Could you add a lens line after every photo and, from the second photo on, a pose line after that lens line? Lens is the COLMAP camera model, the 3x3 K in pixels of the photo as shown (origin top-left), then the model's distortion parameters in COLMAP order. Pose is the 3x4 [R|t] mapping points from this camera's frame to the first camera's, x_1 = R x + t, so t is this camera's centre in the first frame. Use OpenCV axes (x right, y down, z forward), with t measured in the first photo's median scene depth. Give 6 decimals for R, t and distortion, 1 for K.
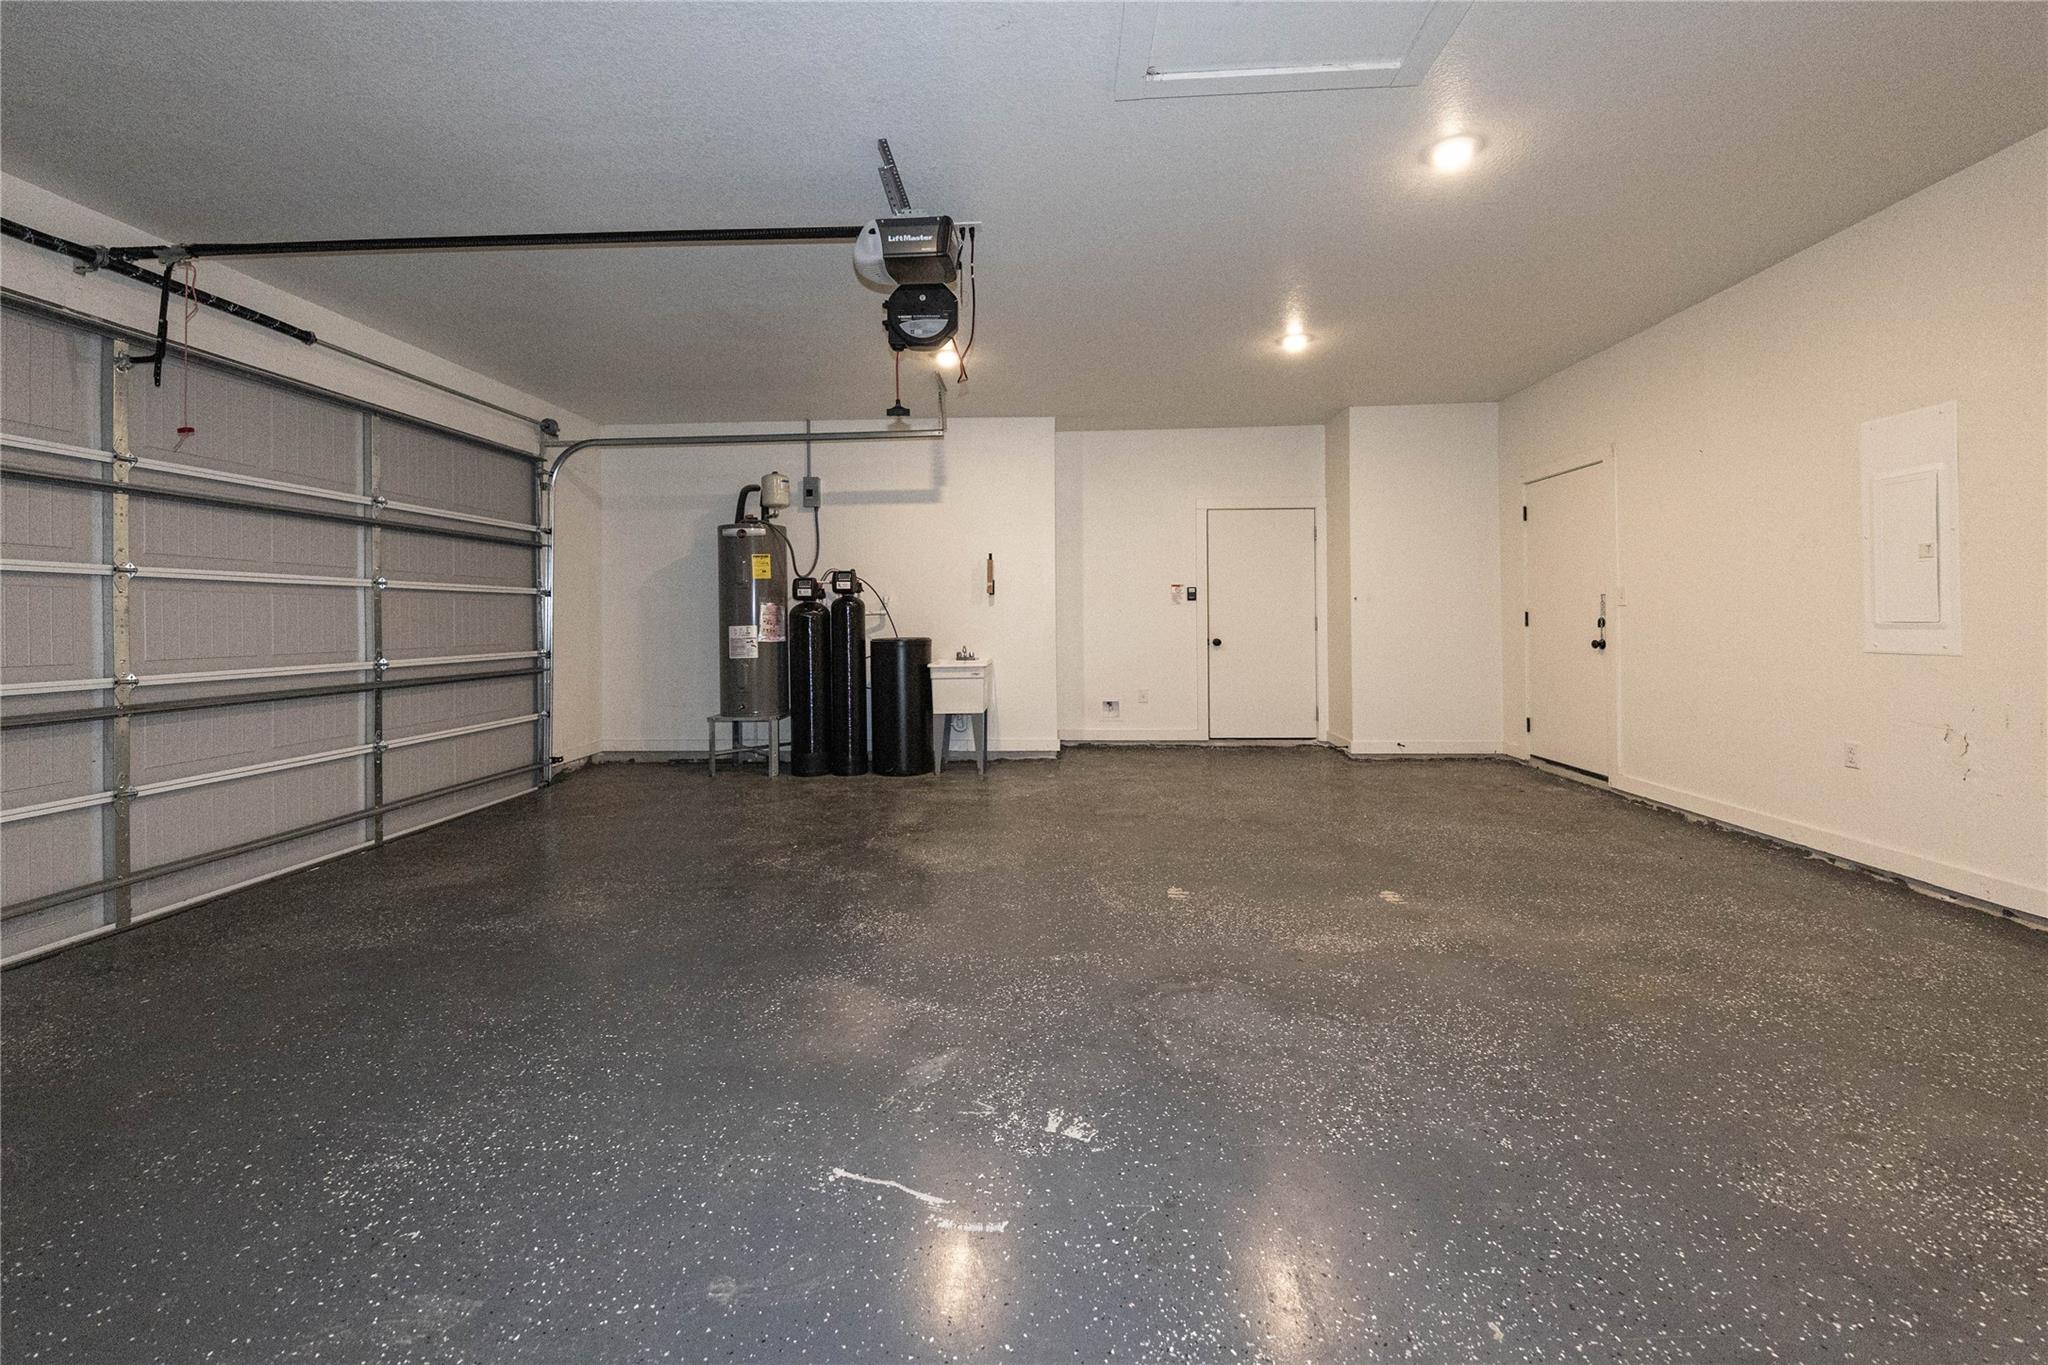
lens RADIAL K [[856.7, 0, 1023.6], [0, 856.7, 621.2], [0, 0, 1]] dist [0.001999, -0.000054]
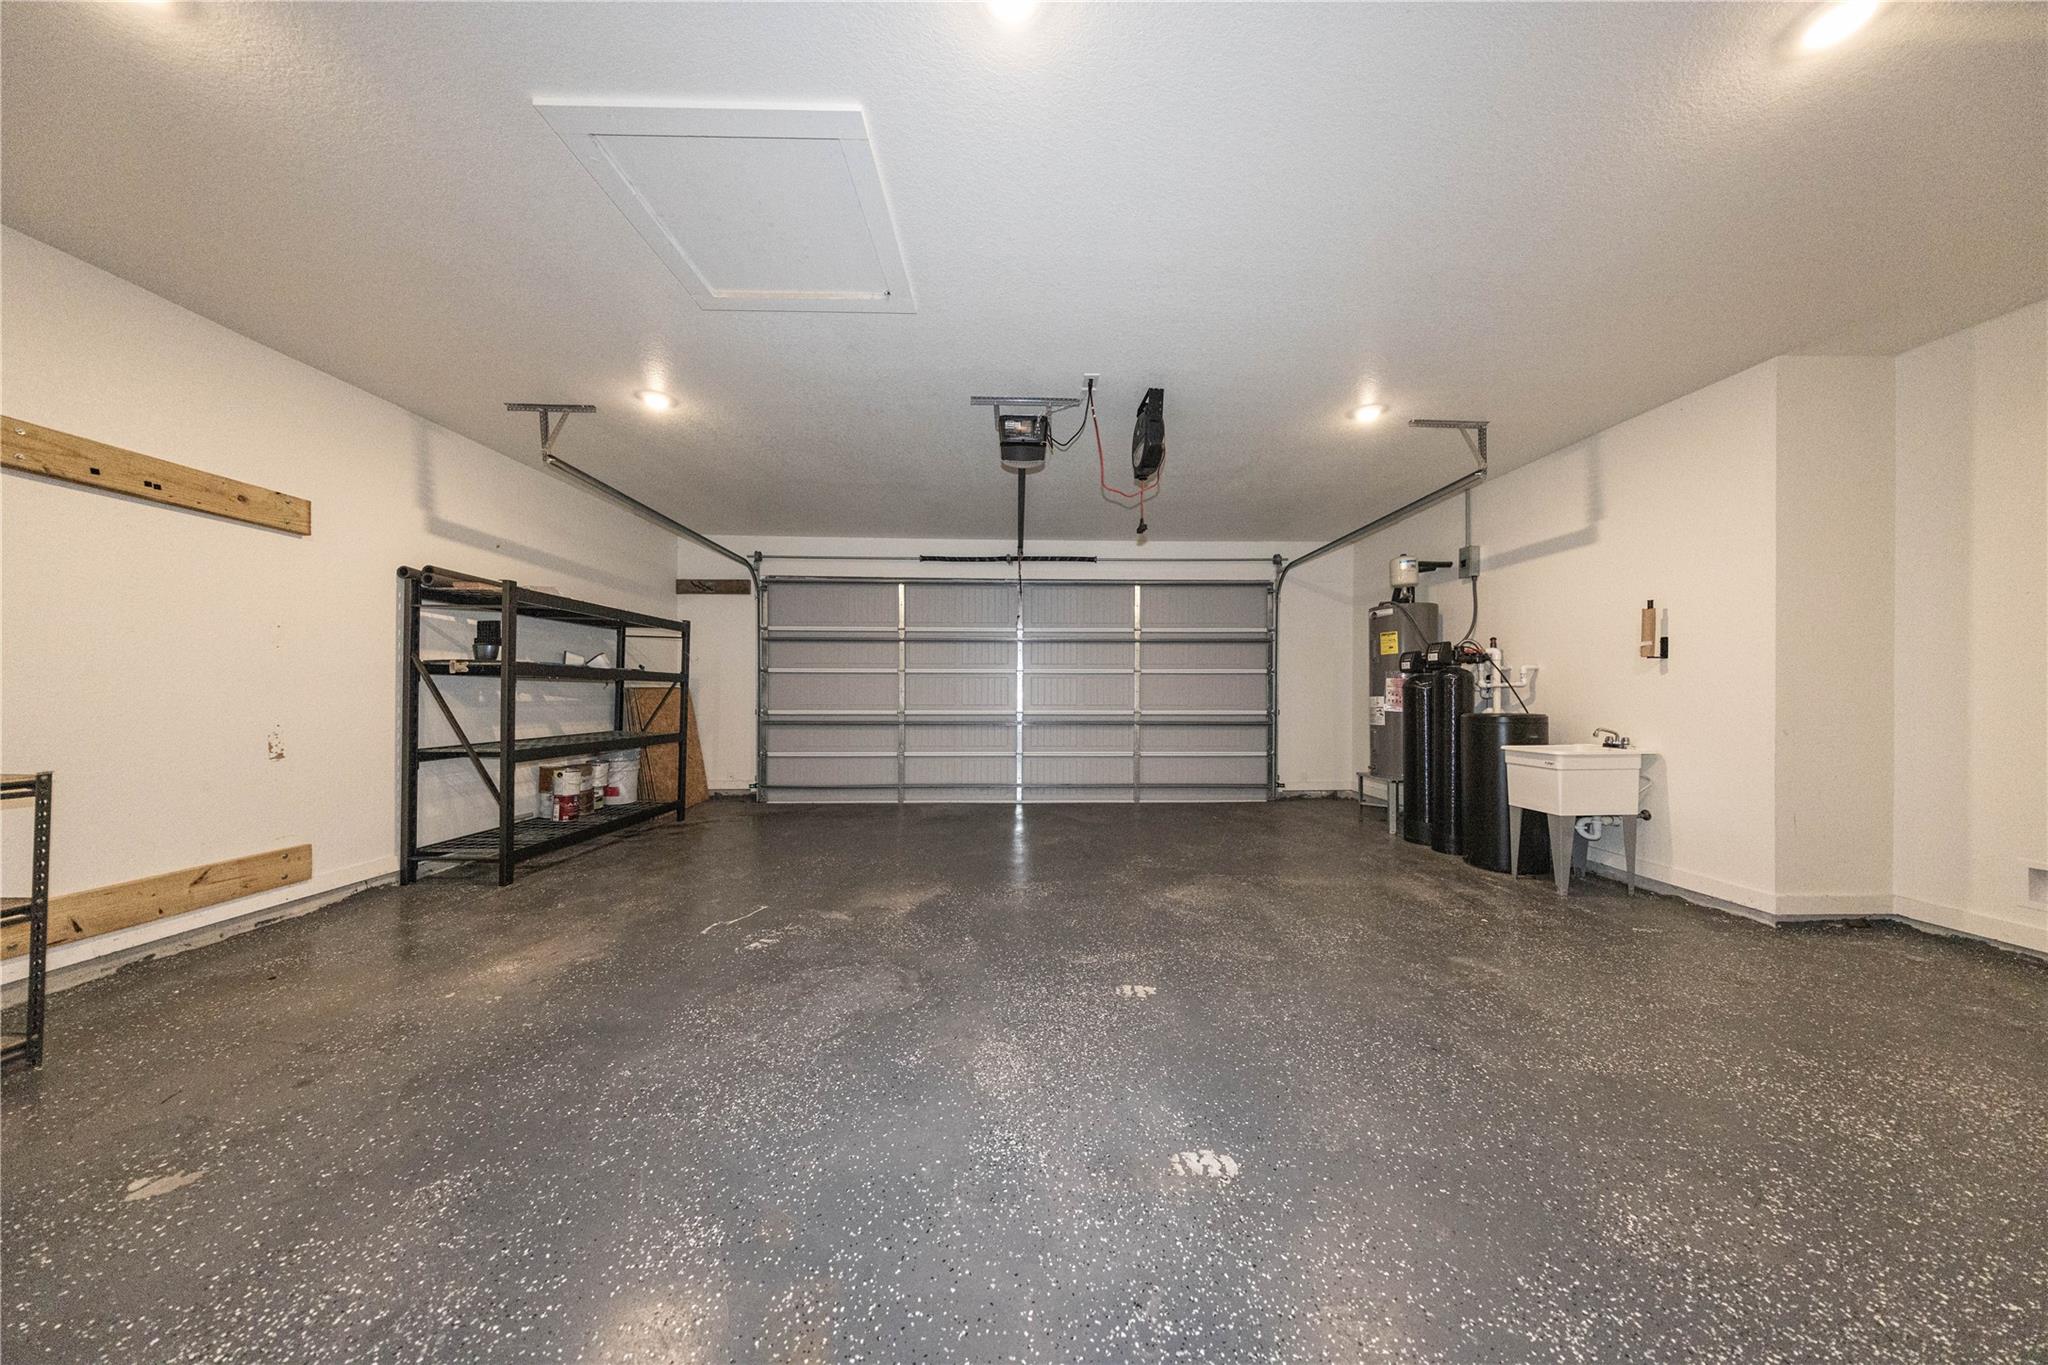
lens RADIAL K [[626.3, 0, 1023.1], [0, 626.3, 711.4], [0, 0, 1]] dist [0.004811, -0.000014]
pose [[0.050159, 0.039236, -0.997970, 0.523497], [-0.003415, 0.999229, 0.039114, -0.006534], [0.998735, 0.001447, 0.050254, 0.524293]]
